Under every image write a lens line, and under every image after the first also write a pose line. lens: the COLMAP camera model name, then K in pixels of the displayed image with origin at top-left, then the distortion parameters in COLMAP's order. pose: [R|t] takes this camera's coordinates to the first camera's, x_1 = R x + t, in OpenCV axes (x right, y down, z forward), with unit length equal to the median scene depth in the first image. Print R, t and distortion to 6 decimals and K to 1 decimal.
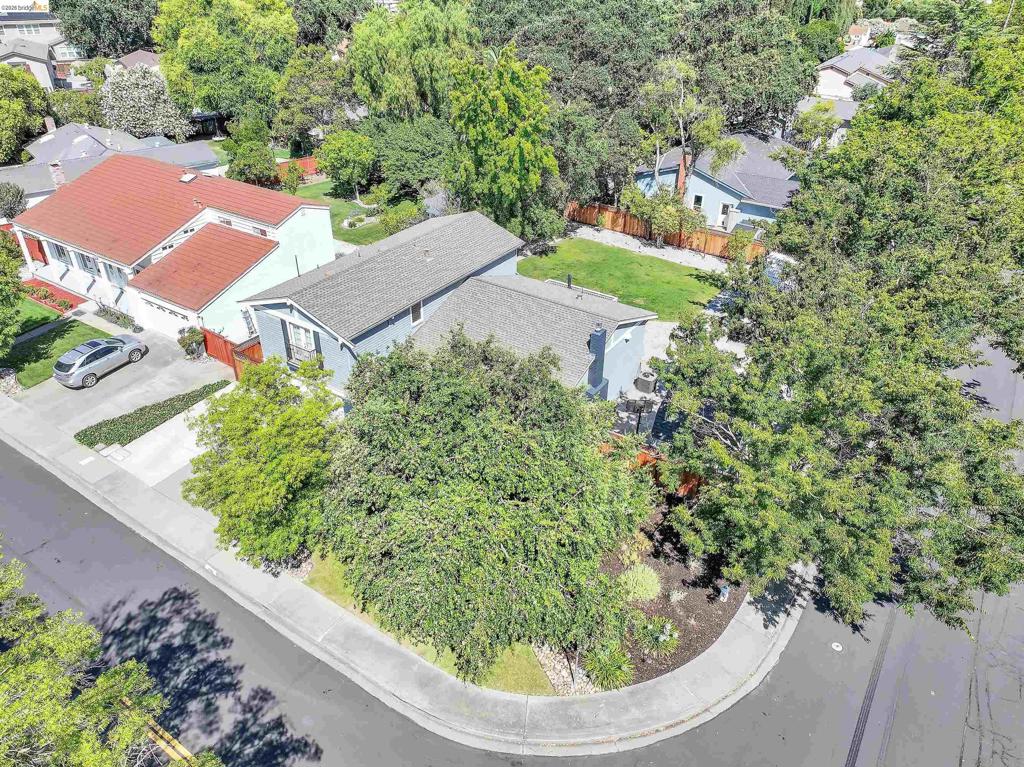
lens RADIAL K [[743.3, 0, 508.2], [0, 743.3, 377.0], [0, 0, 1]] dist [0.008137, 0.005349]
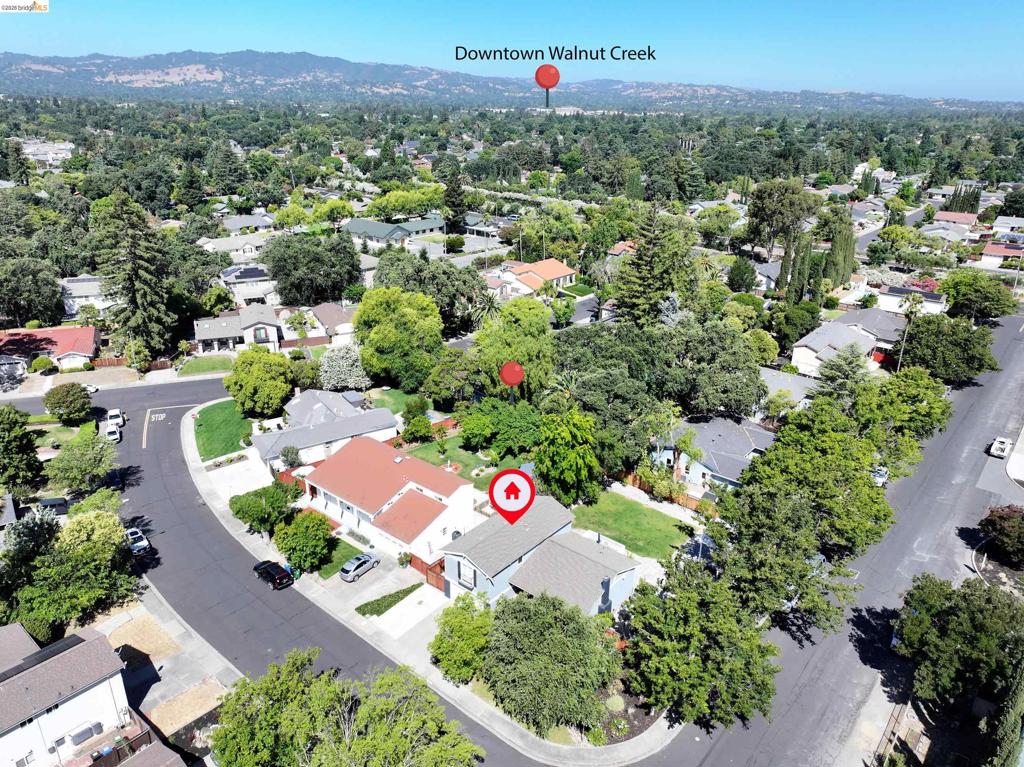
lens RADIAL K [[710.1, 0, 512.0], [0, 710.1, 383.5], [0, 0, 1]] dist [0.007809, 0.002082]
pose [[0.994785, 0.044653, -0.091704, 0.012225], [-0.059942, 0.983376, -0.171401, -0.224996], [0.082526, 0.176004, 0.980924, -1.018517]]
